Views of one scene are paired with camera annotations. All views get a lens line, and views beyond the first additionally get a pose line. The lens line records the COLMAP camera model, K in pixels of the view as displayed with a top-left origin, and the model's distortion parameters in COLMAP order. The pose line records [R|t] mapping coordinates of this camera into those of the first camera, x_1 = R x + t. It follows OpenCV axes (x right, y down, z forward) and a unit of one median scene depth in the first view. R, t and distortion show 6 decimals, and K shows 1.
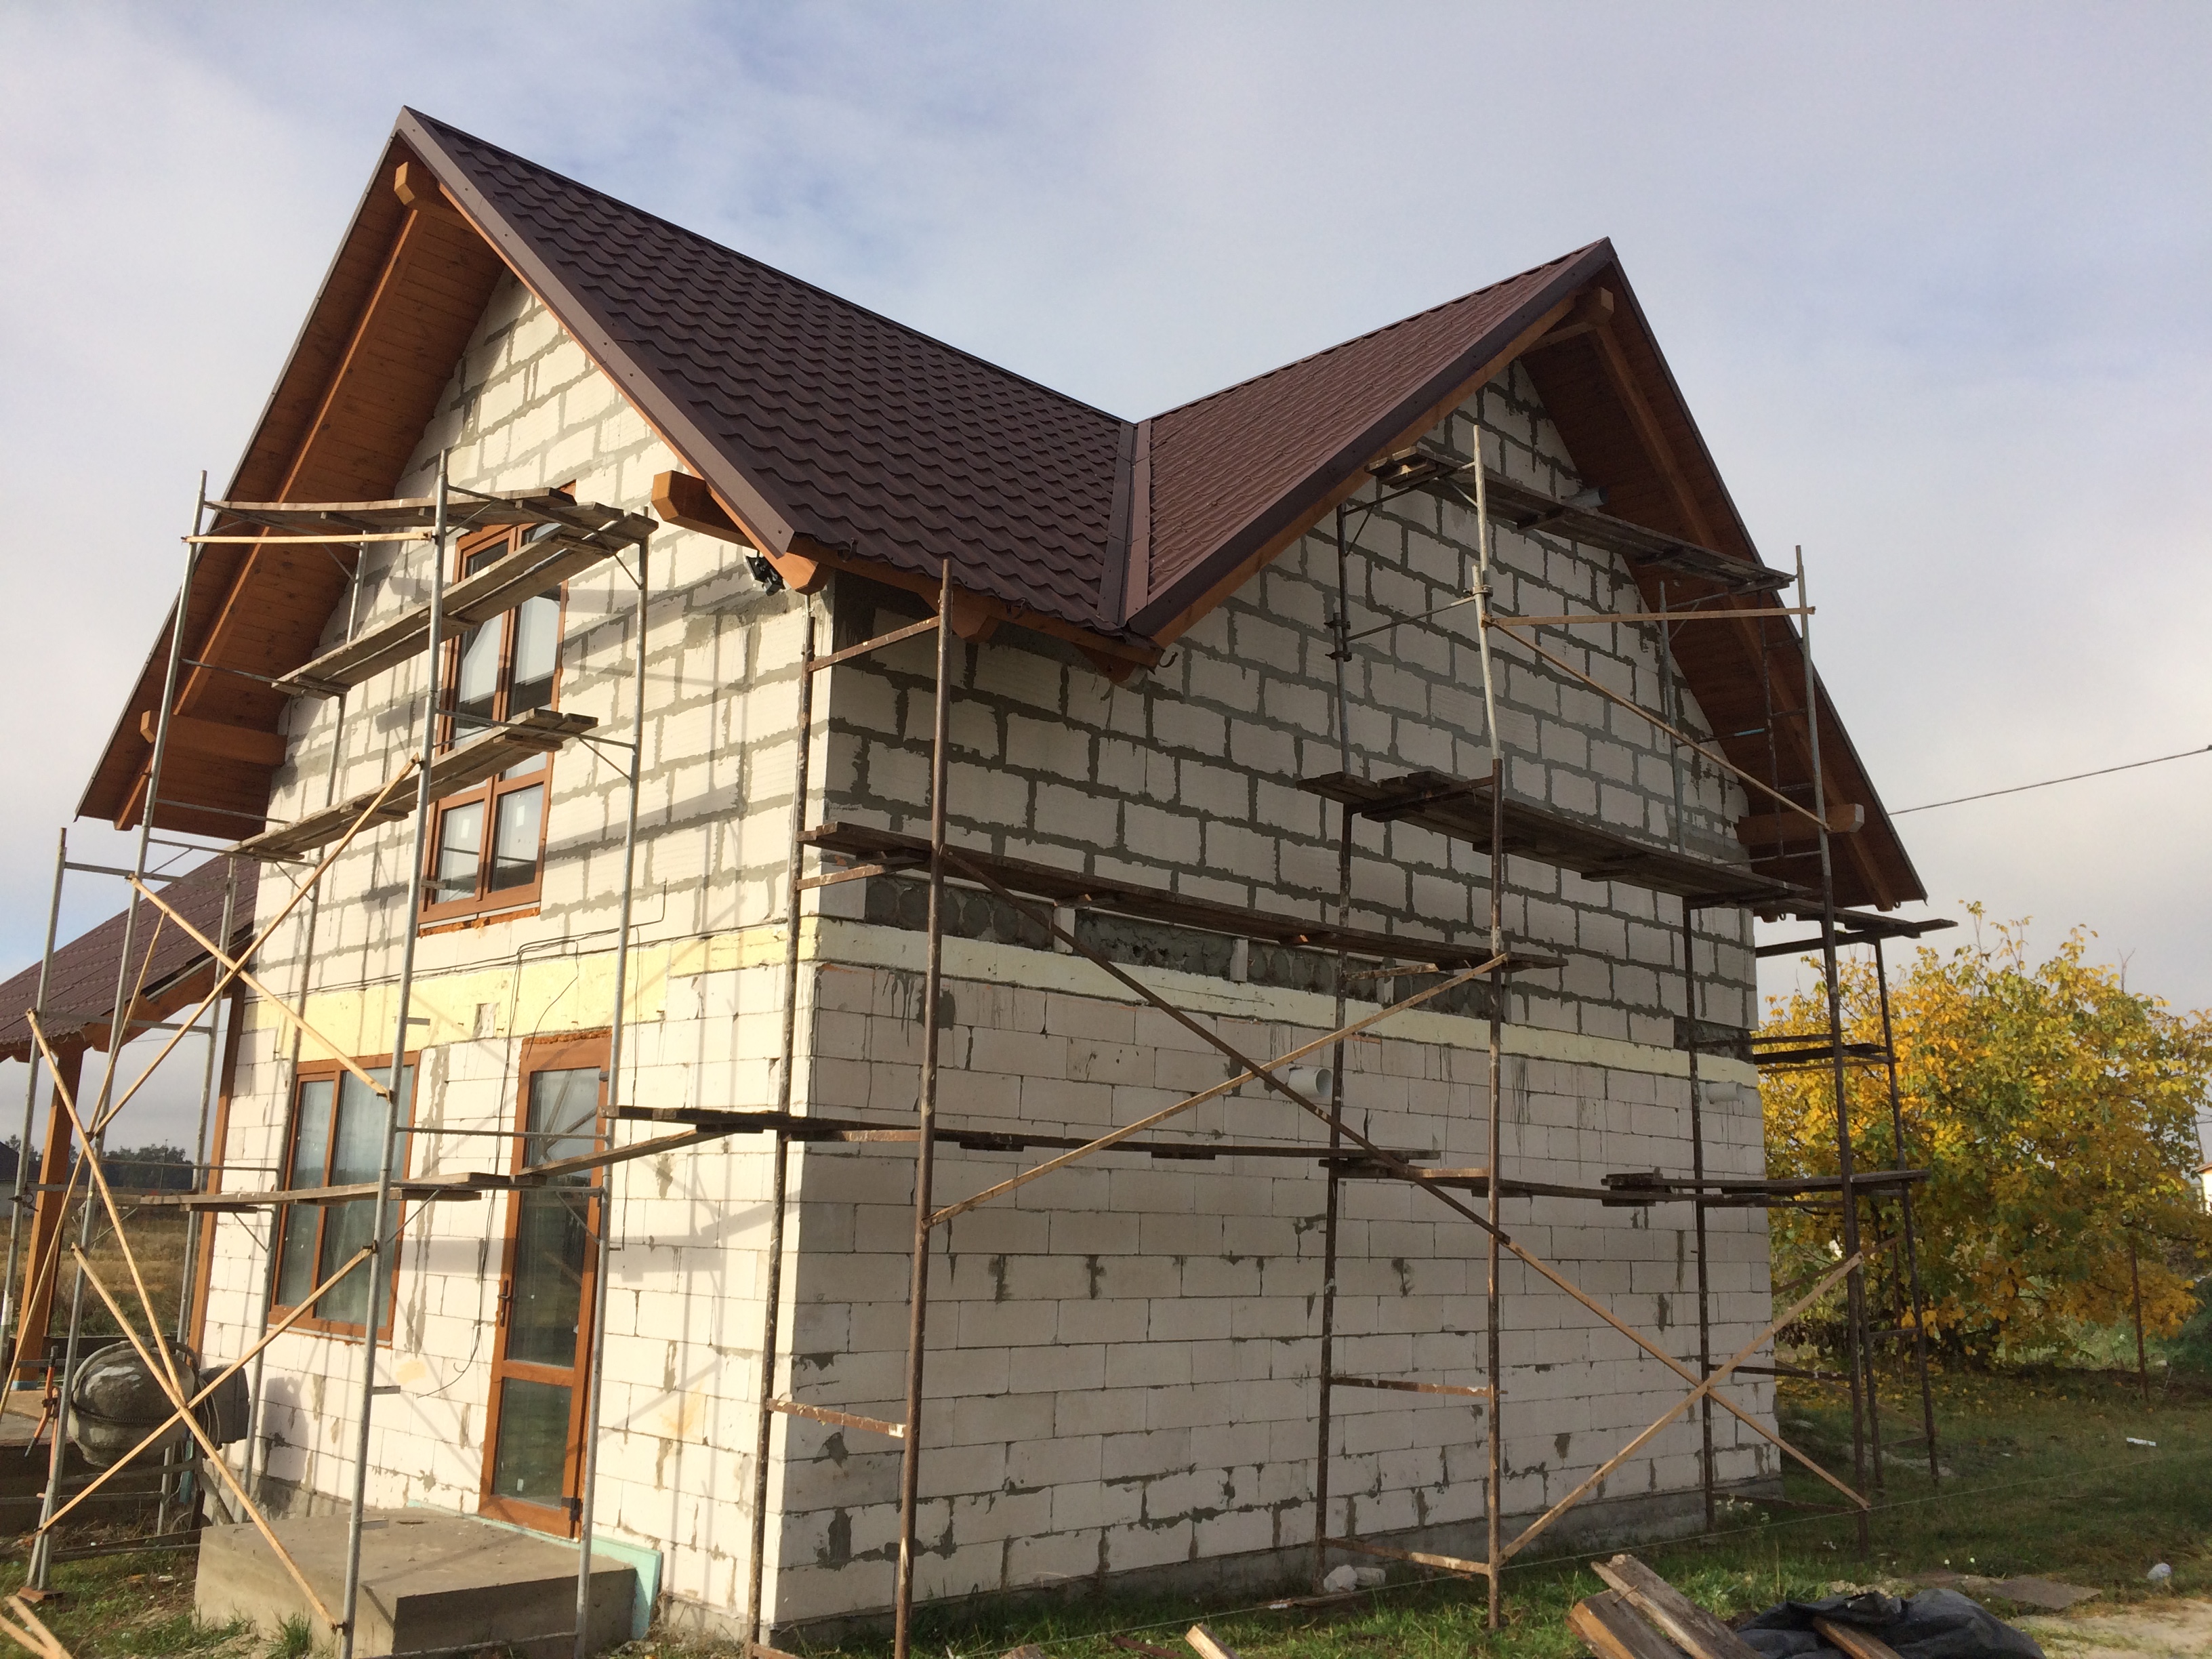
lens RADIAL K [[1920.3, 0, 1106.0], [0, 1920.3, 829.5], [0, 0, 1]] dist [-0.002135, -0.017247]
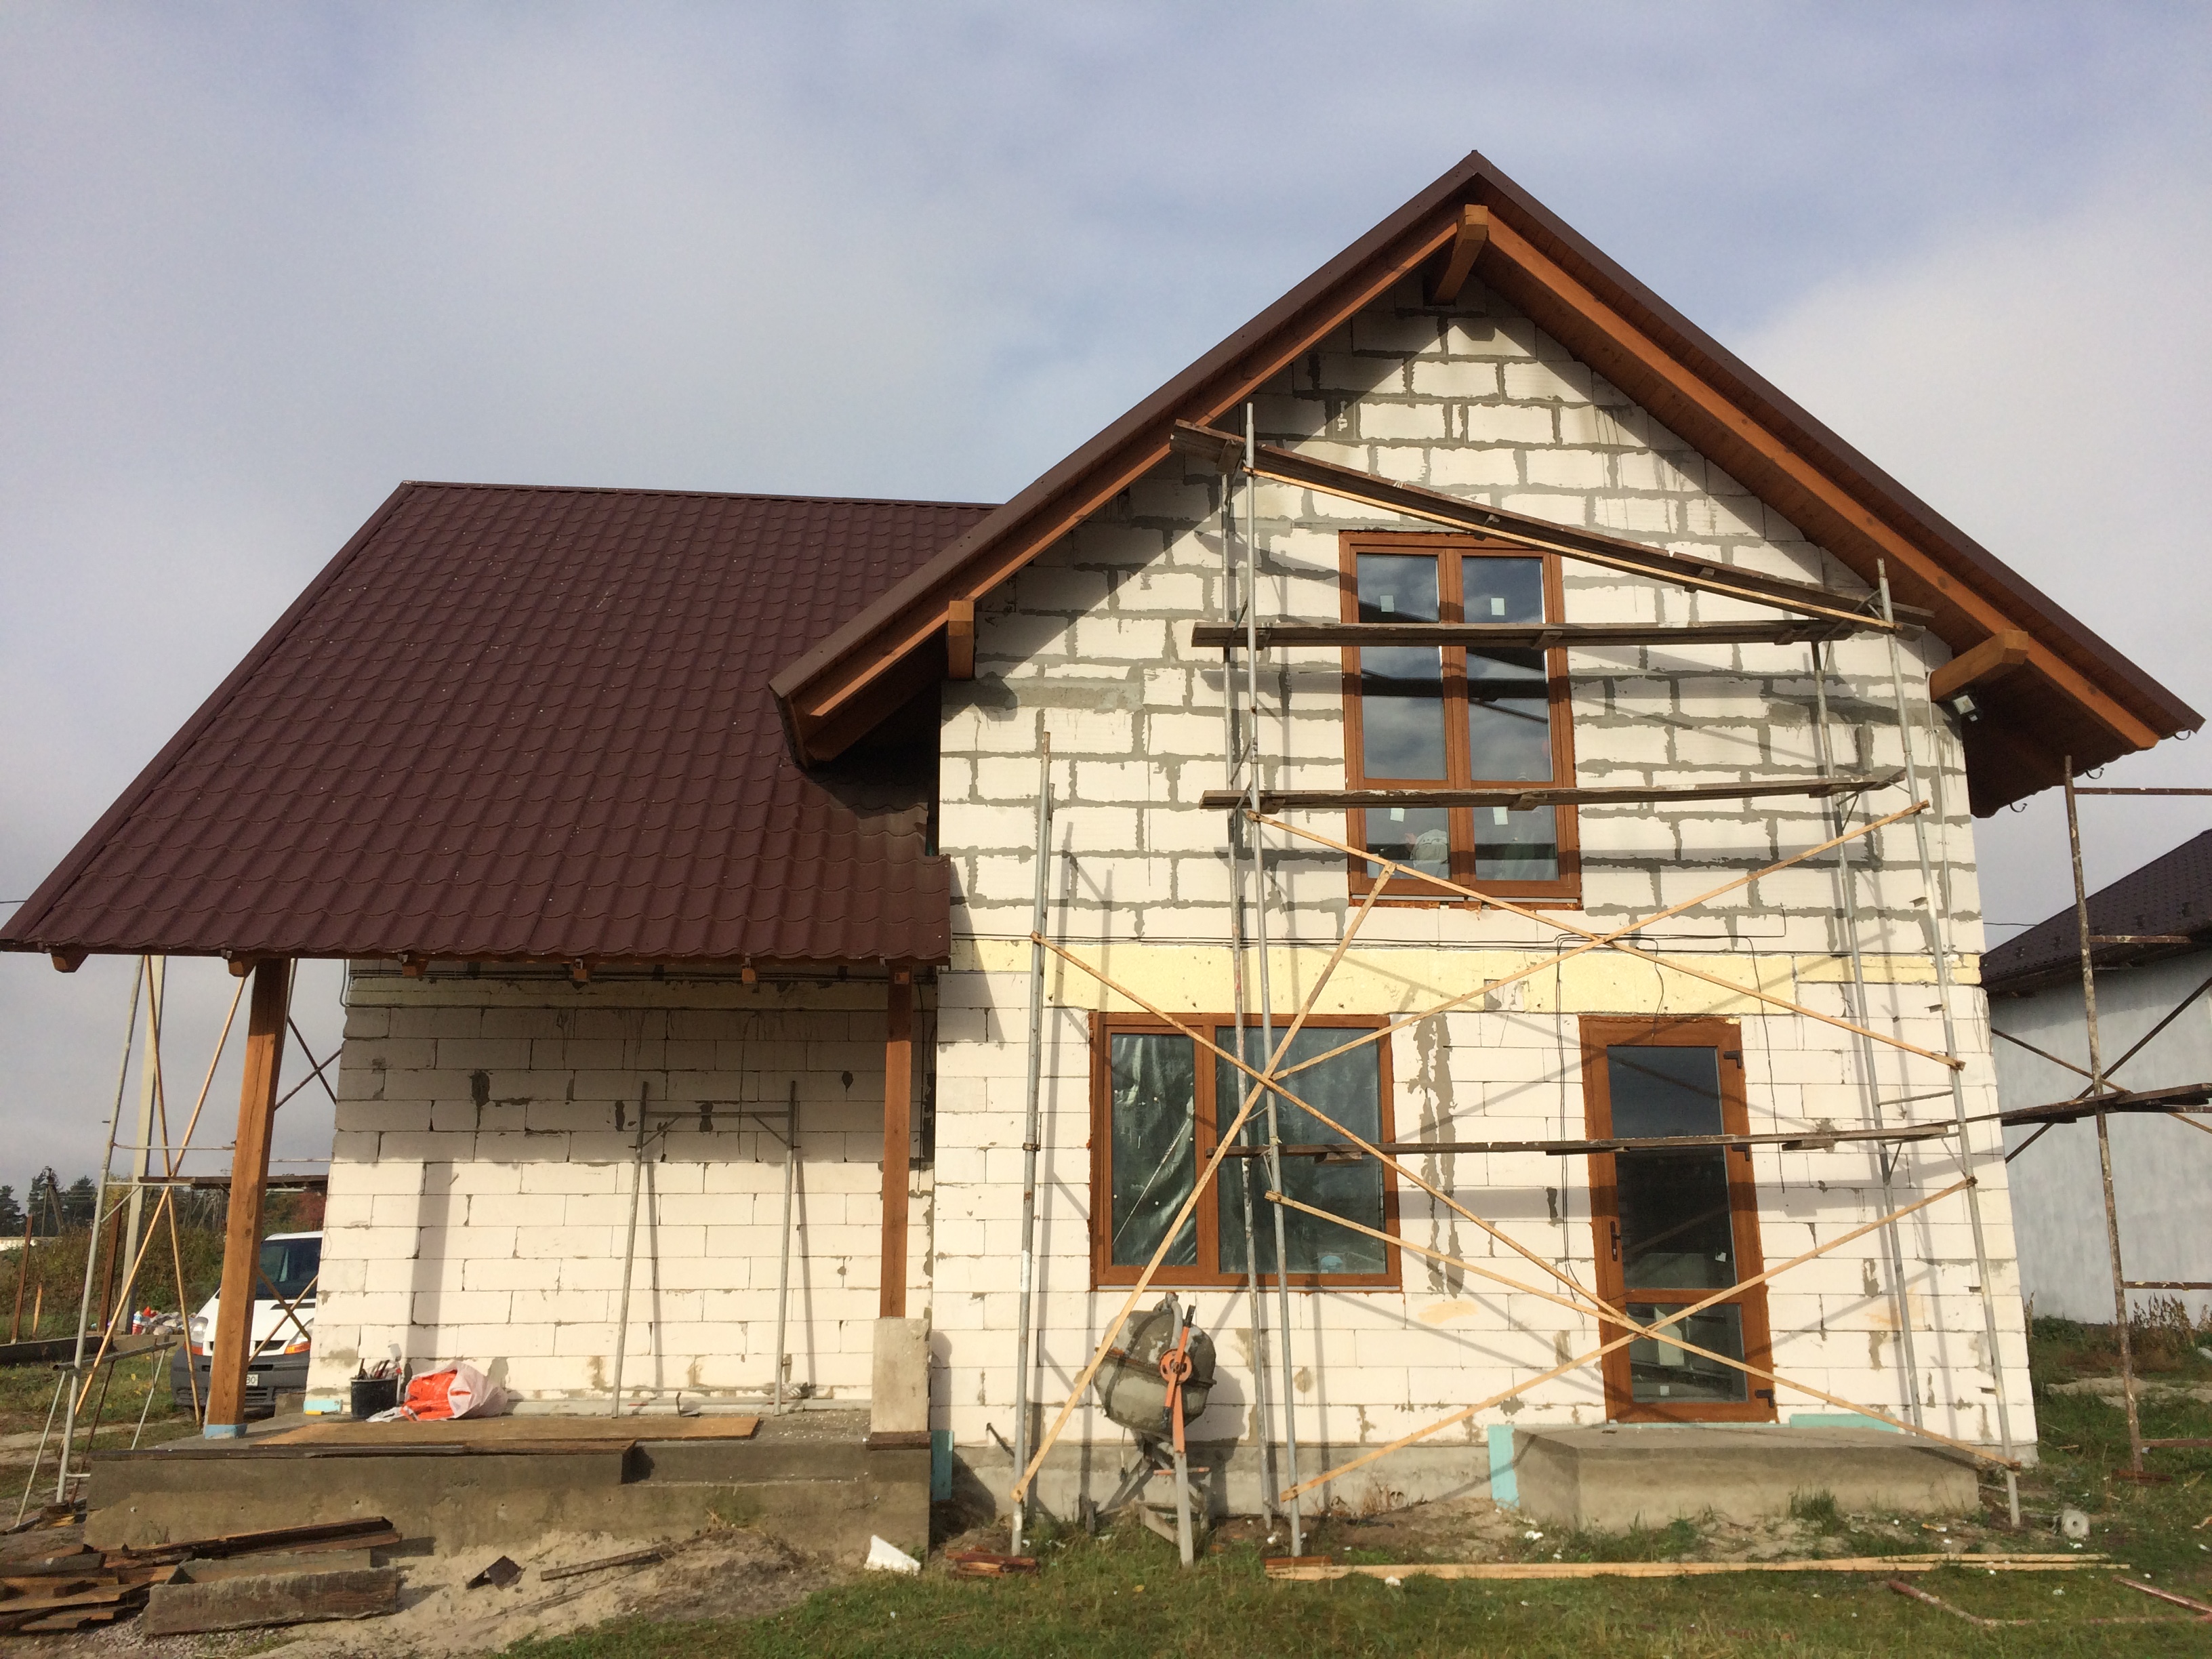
lens RADIAL K [[1920.3, 0, 1106.0], [0, 1920.3, 829.5], [0, 0, 1]] dist [-0.002135, -0.017247]
pose [[0.664443, 0.139485, 0.734207, -1.310052], [-0.137583, 0.988467, -0.063280, 0.106186], [-0.734565, -0.058969, 0.675971, 0.416300]]
